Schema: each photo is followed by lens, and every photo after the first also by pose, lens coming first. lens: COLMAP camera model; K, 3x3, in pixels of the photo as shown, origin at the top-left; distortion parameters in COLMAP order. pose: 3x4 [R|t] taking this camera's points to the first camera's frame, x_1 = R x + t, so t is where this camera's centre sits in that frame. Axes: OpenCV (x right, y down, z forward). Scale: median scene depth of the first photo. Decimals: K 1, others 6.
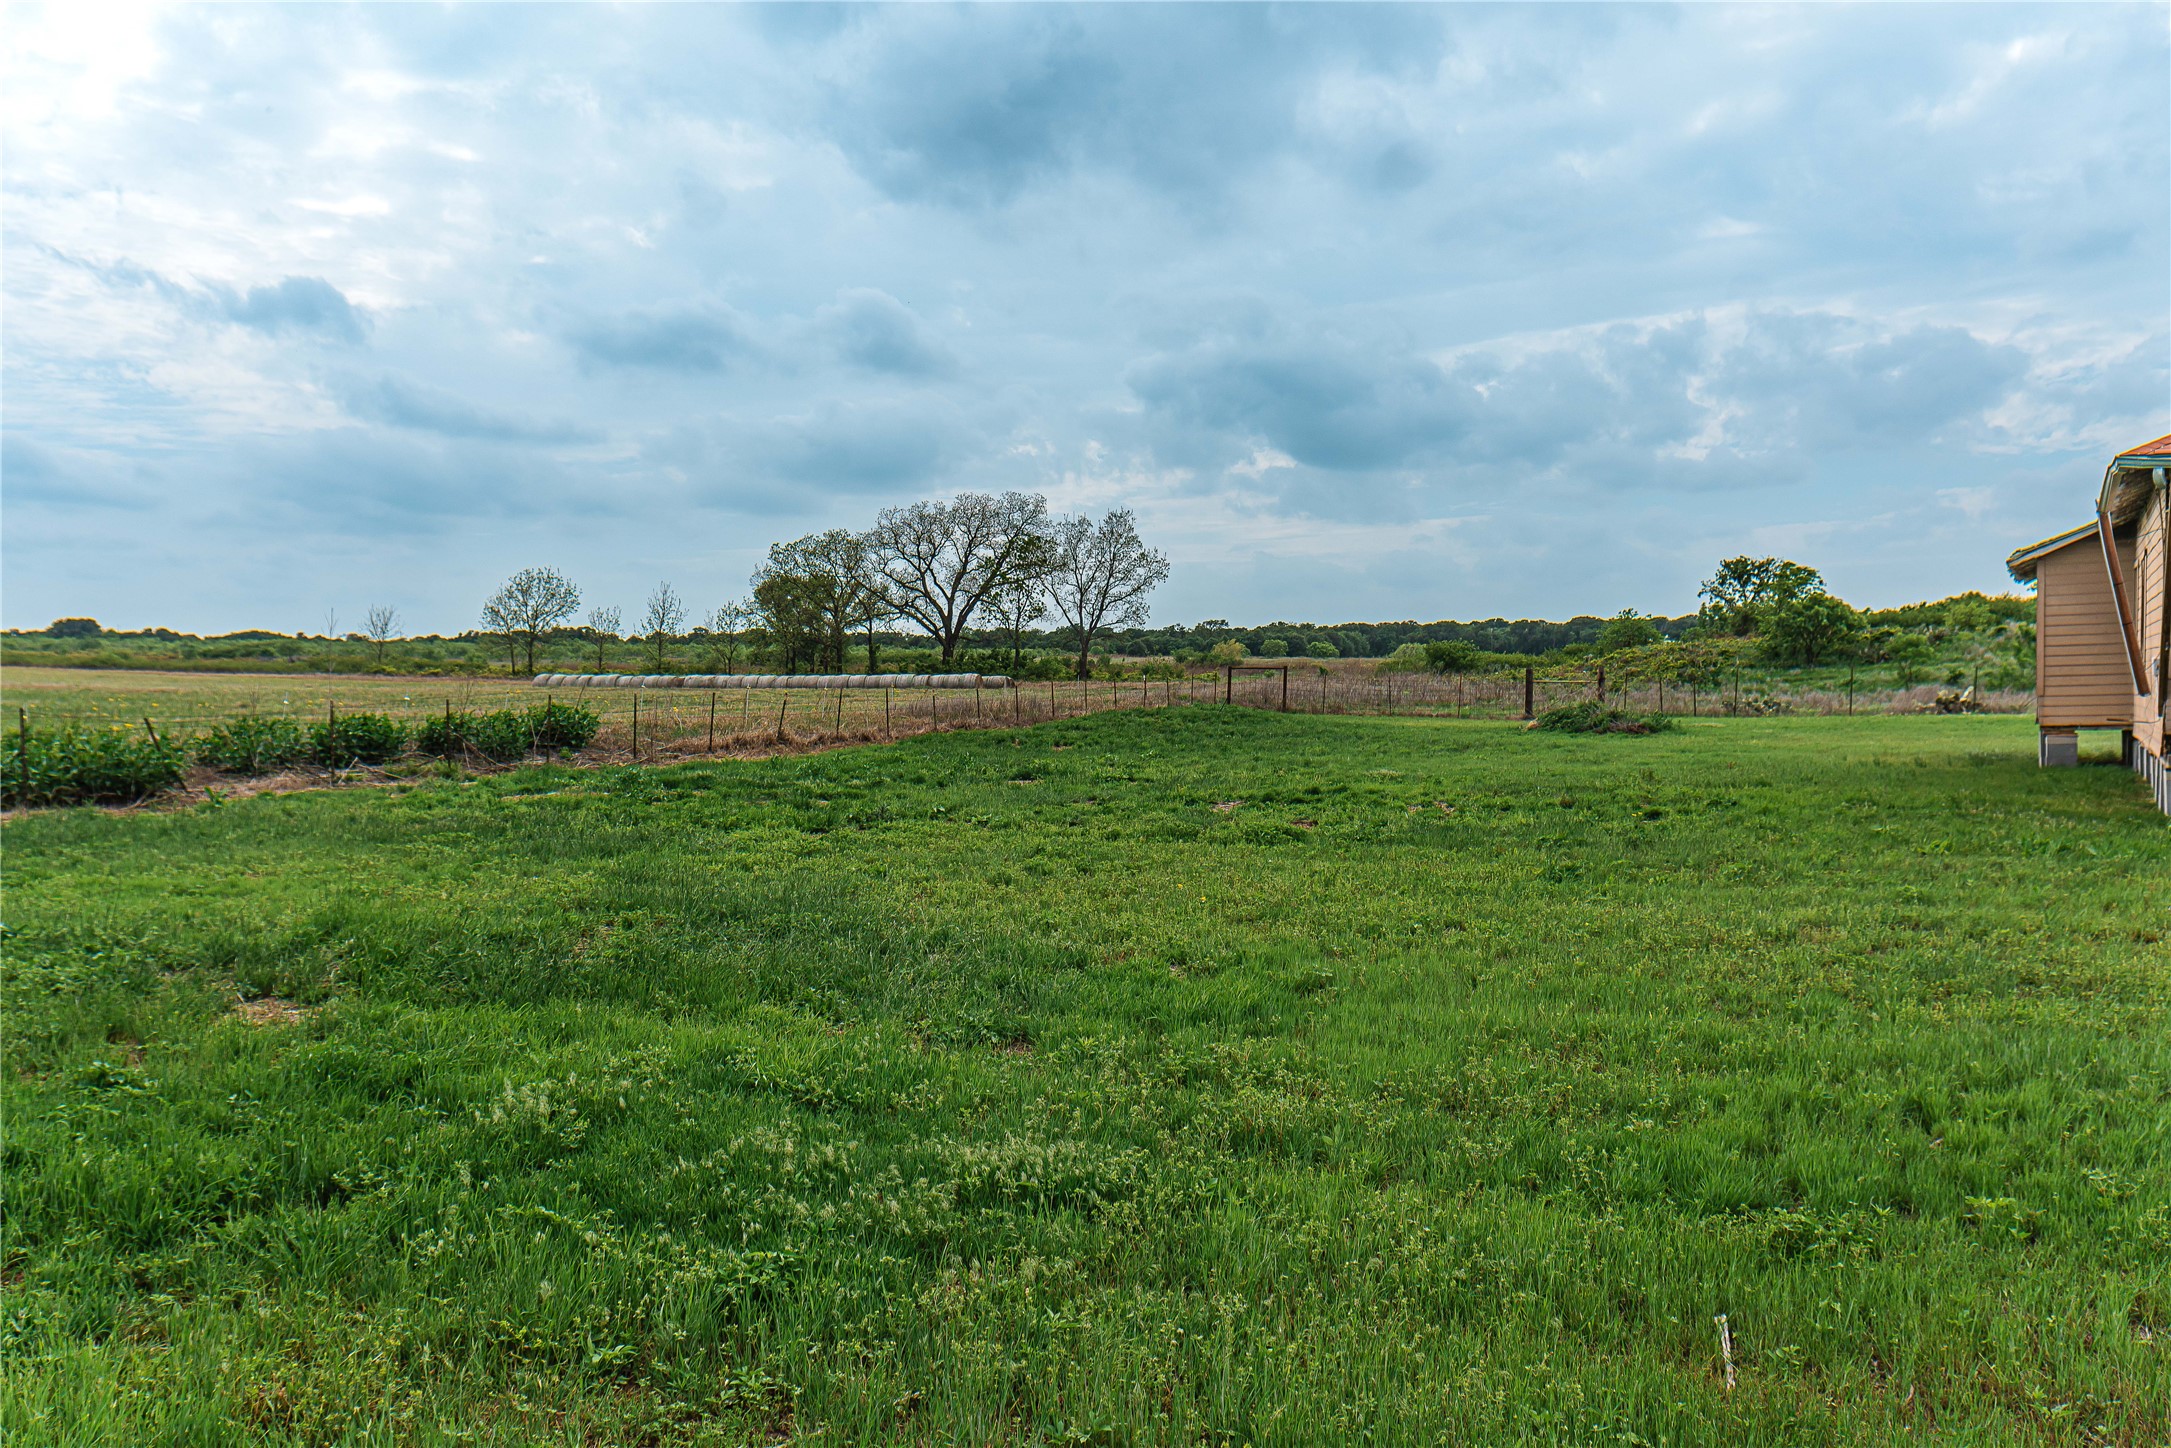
lens RADIAL K [[1823.8, 0, 1084.6], [0, 1823.8, 726.4], [0, 0, 1]] dist [0.027593, -0.006192]
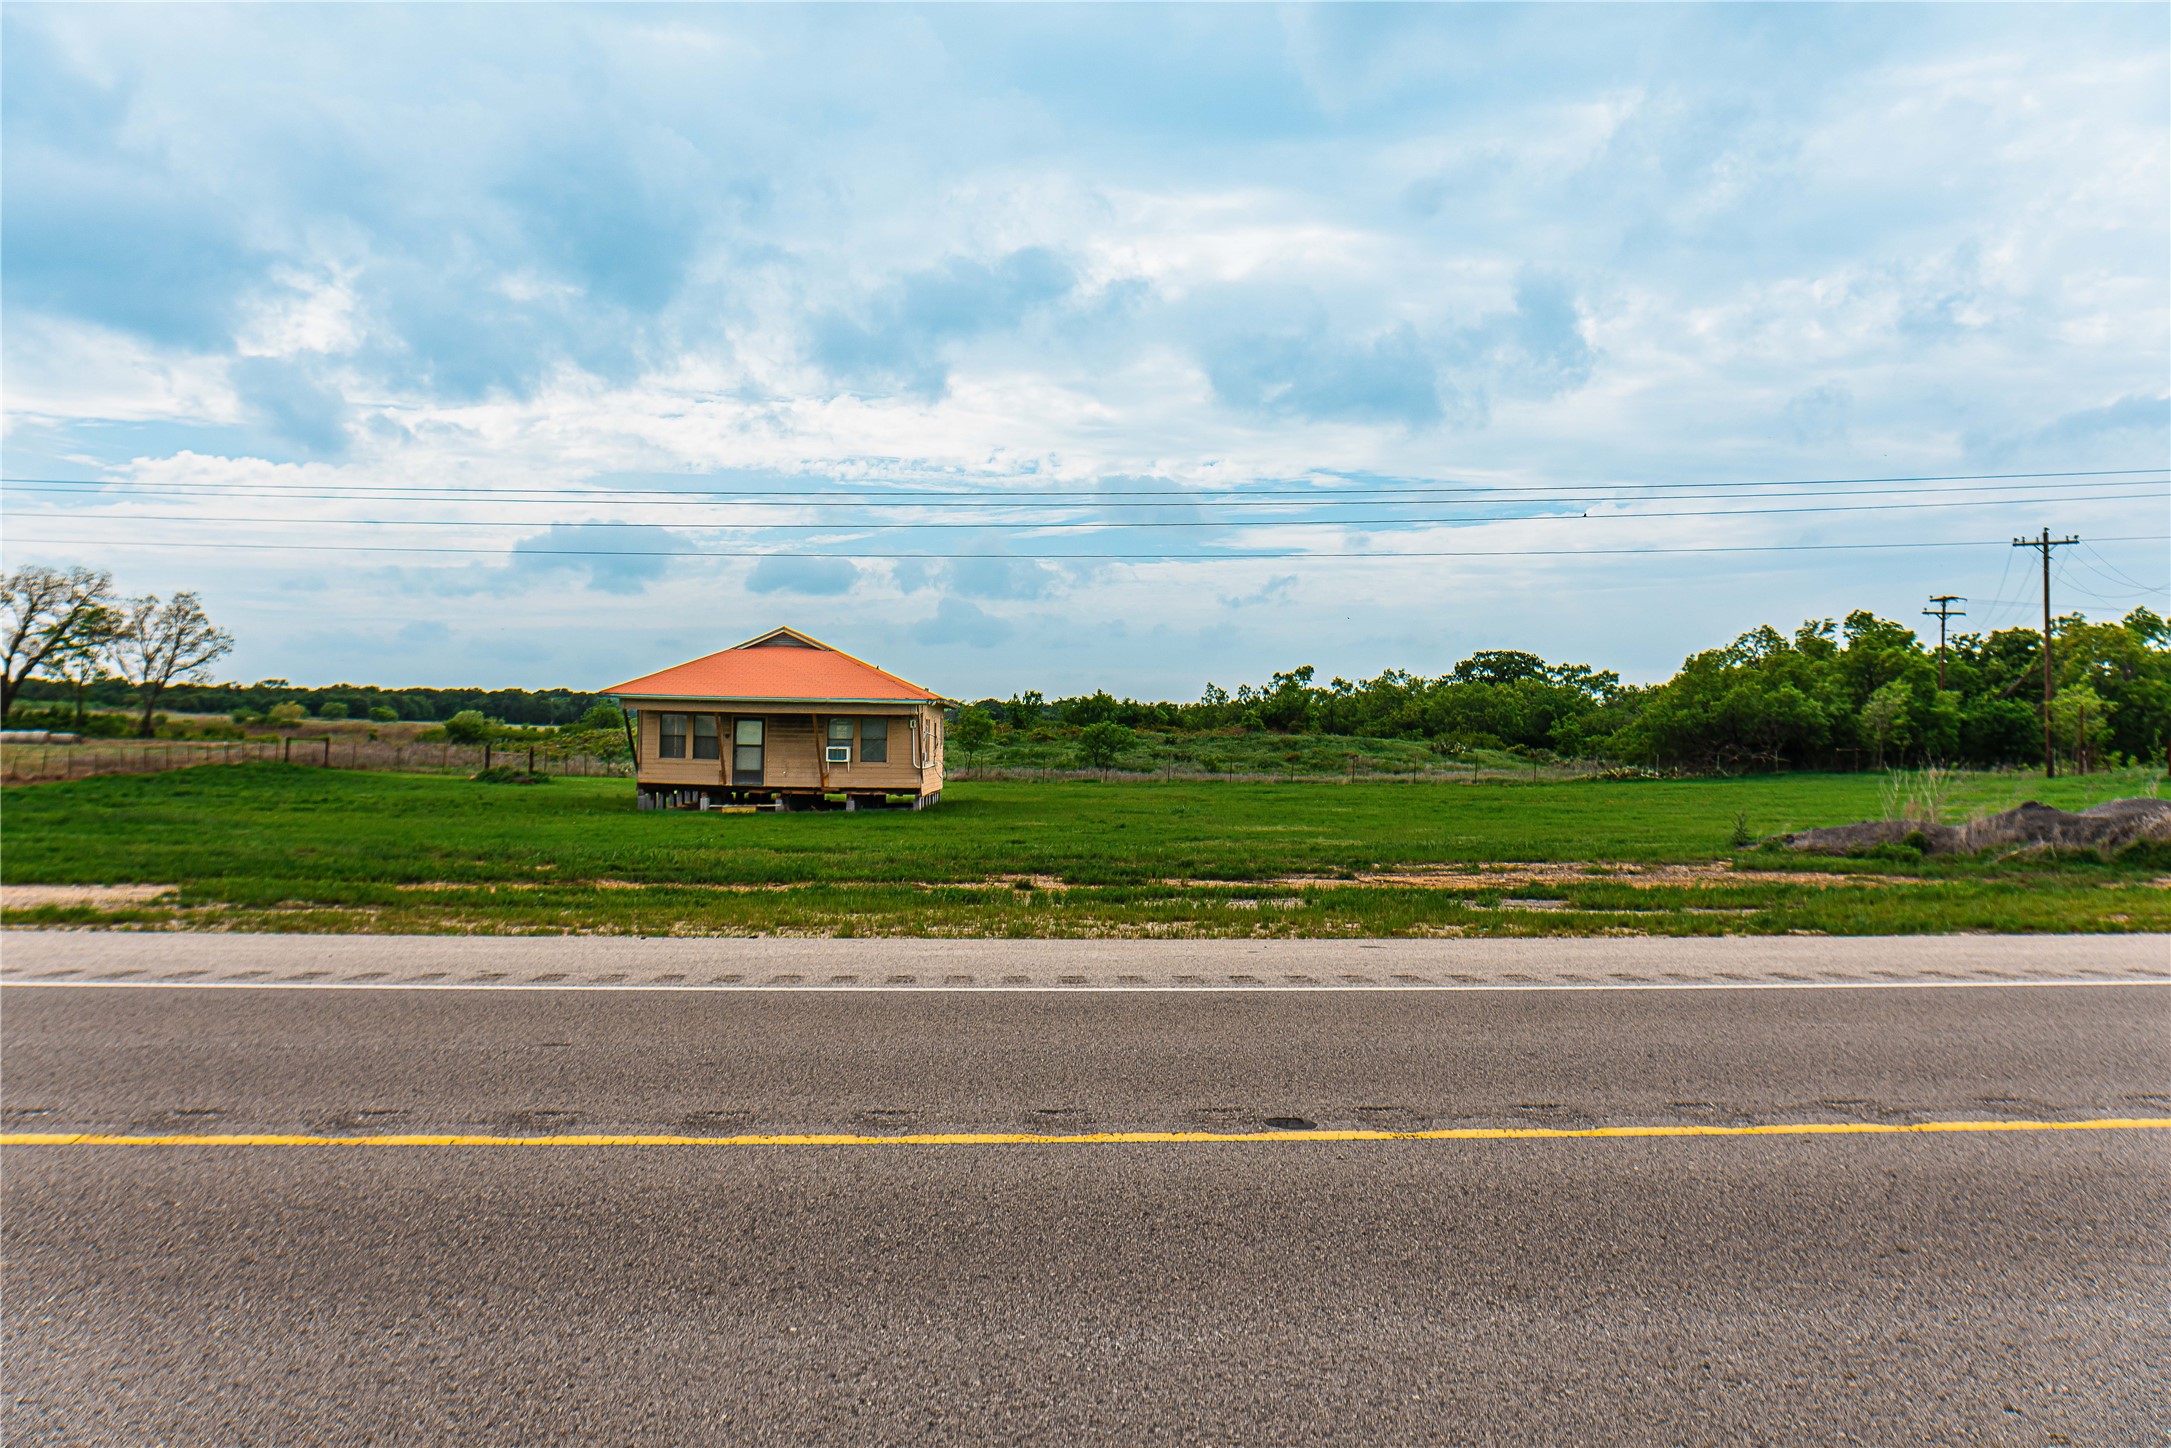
lens RADIAL K [[1823.8, 0, 1082.3], [0, 1823.8, 734.7], [0, 0, 1]] dist [0.027593, -0.006192]
pose [[0.882948, 0.028847, 0.468584, -0.021189], [-0.014395, 0.999305, -0.034396, 0.003197], [-0.469250, 0.023625, 0.882749, -0.268166]]
